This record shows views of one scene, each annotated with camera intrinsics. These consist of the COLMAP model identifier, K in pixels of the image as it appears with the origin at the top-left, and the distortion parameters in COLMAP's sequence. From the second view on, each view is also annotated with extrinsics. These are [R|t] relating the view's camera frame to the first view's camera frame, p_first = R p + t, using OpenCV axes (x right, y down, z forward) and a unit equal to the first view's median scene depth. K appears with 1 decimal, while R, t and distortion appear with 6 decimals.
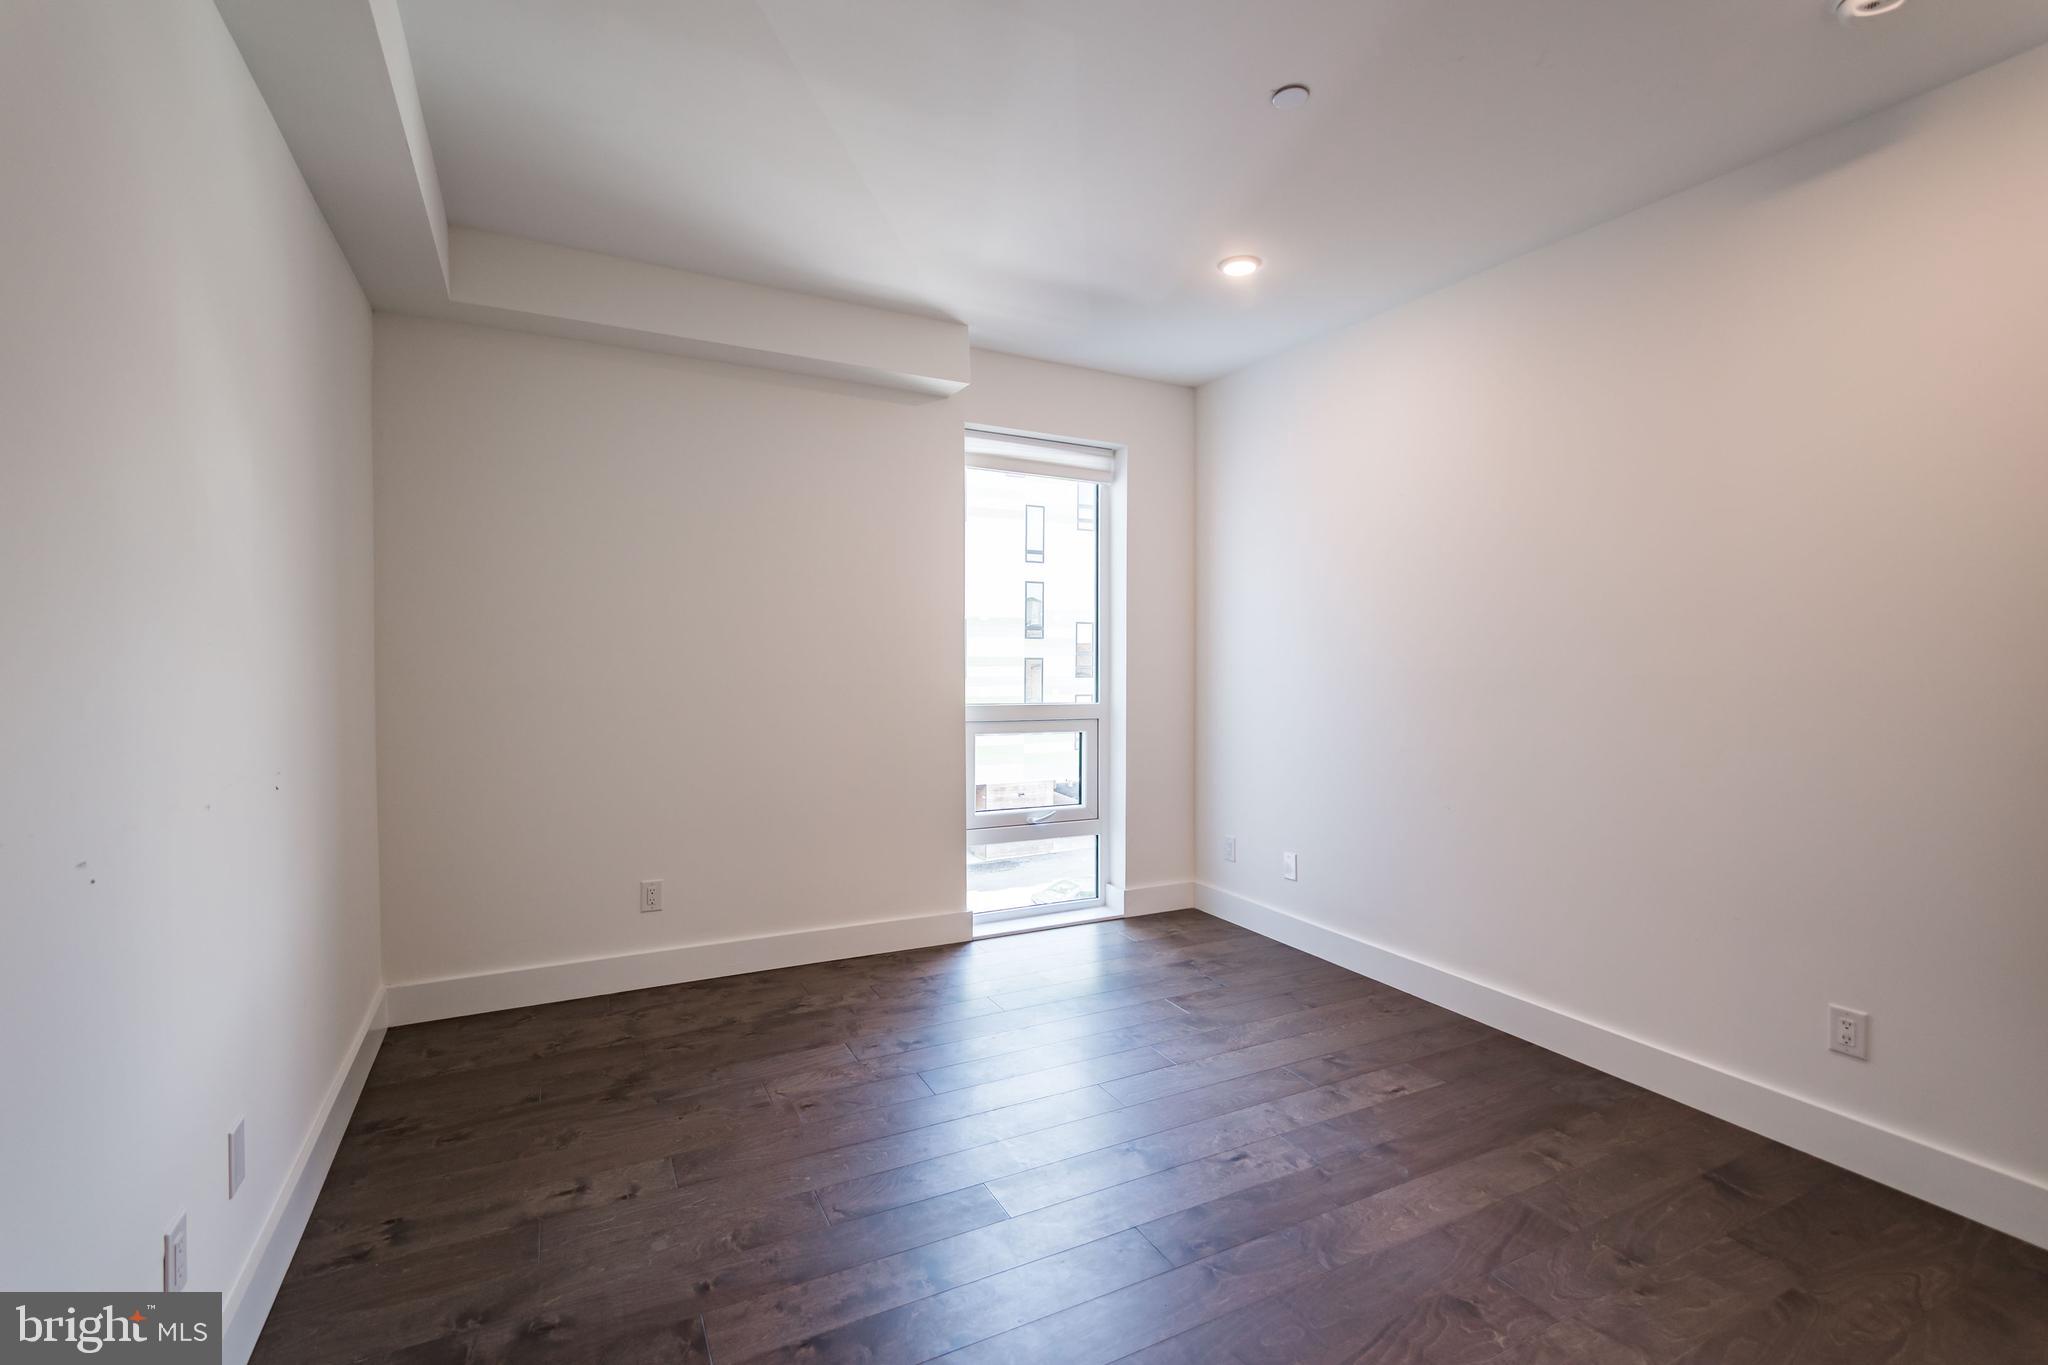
lens RADIAL K [[912.1, 0, 1019.3], [0, 912.1, 682.2], [0, 0, 1]] dist [0.003953, -0.000593]
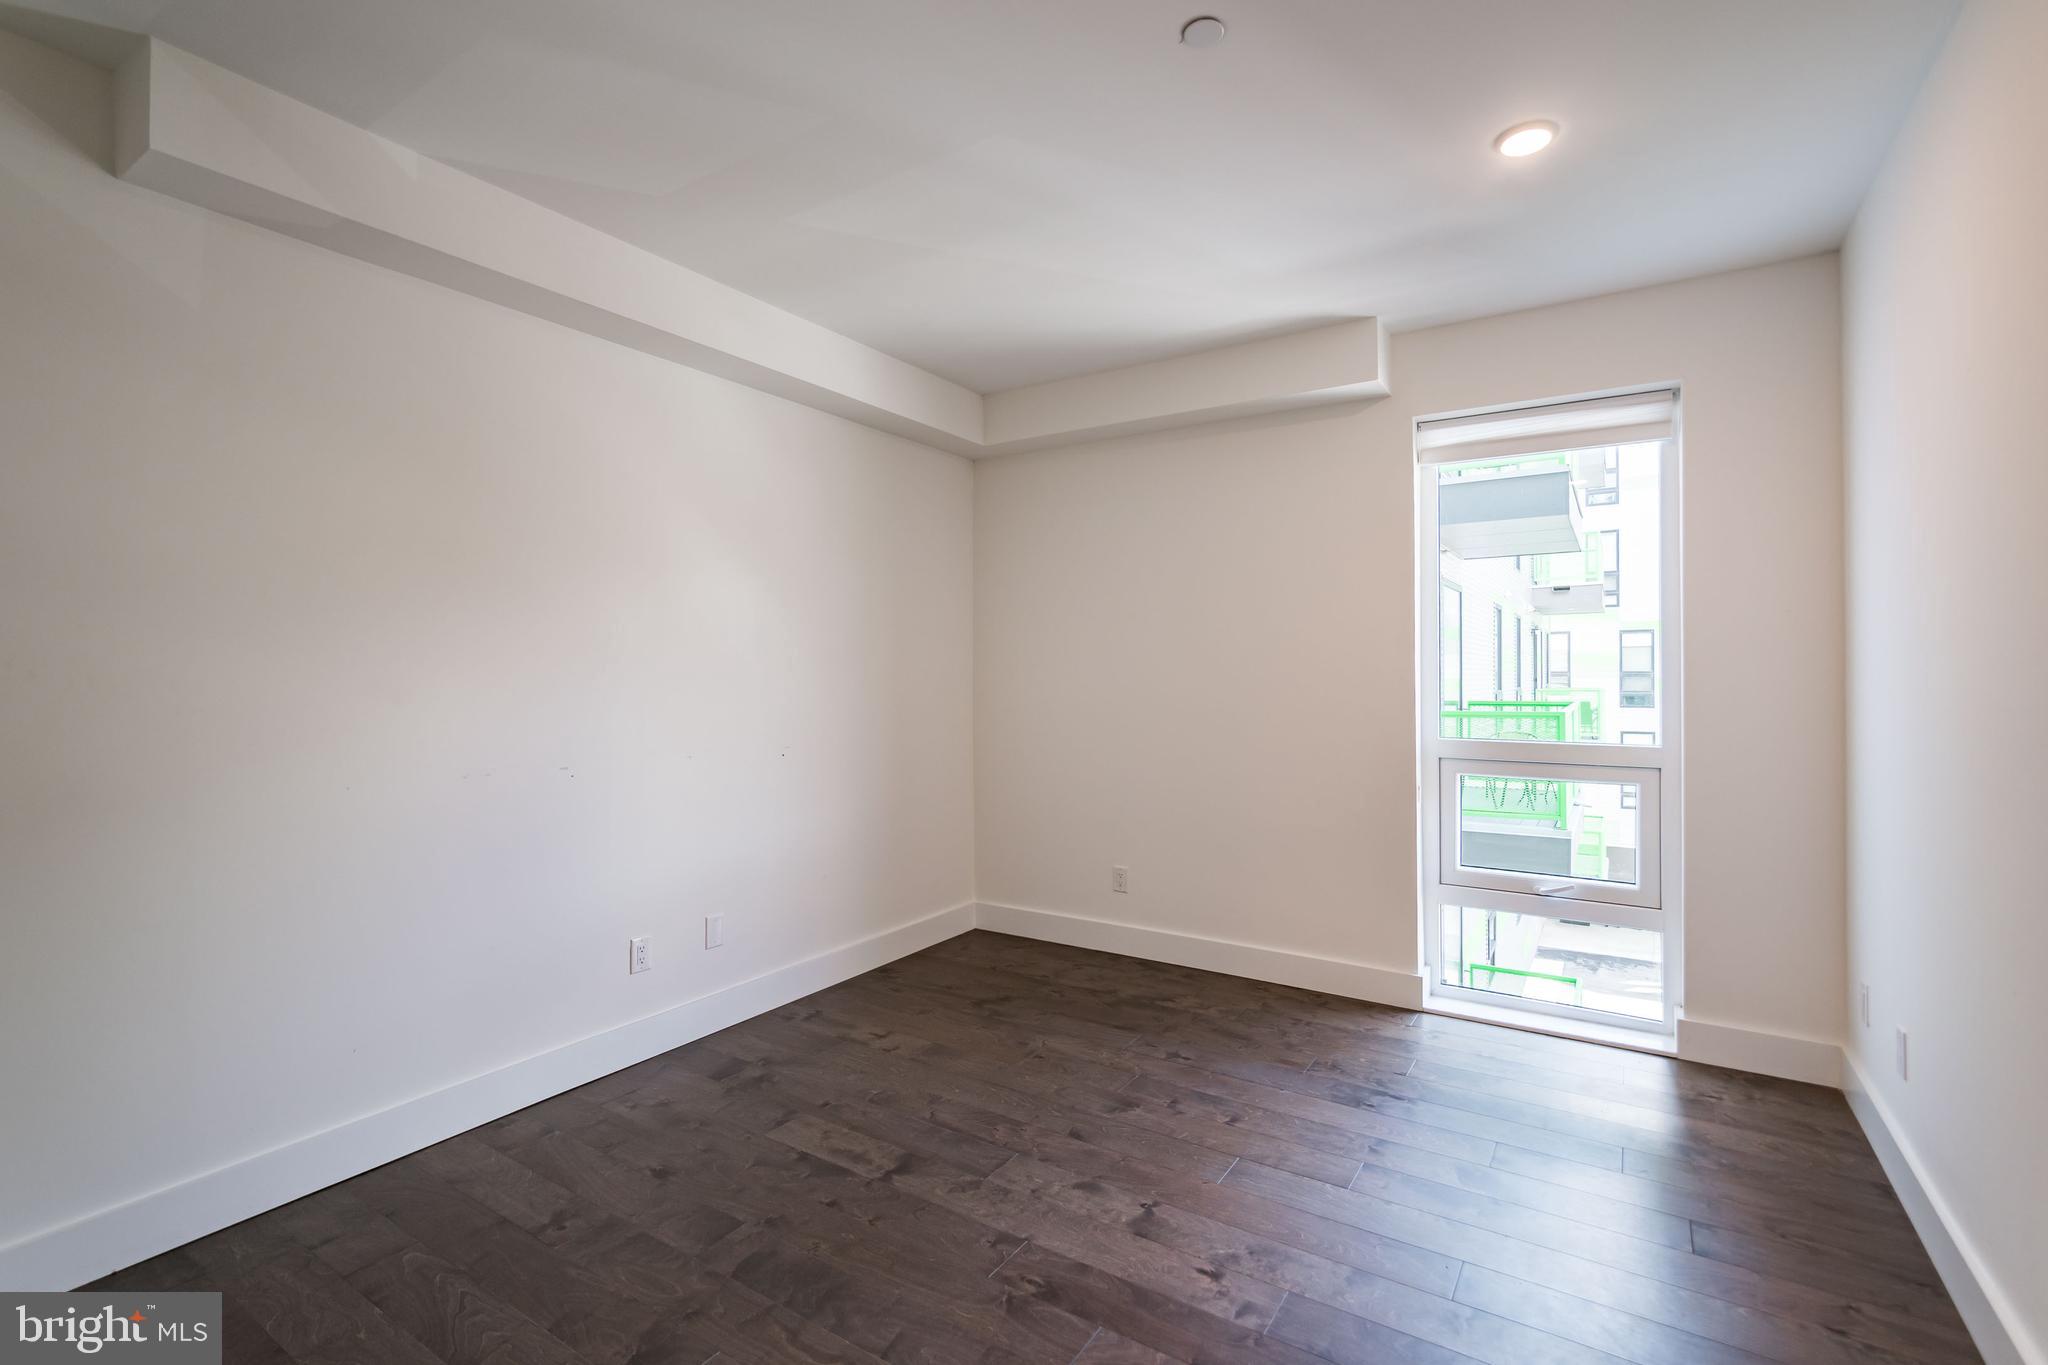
lens RADIAL K [[912.1, 0, 1019.7], [0, 912.1, 682.8], [0, 0, 1]] dist [0.003953, -0.000593]
pose [[0.485686, -0.002505, -0.874130, 0.626140], [-0.014218, 0.999841, -0.010765, -0.015805], [0.874018, 0.017656, 0.485573, 0.289815]]
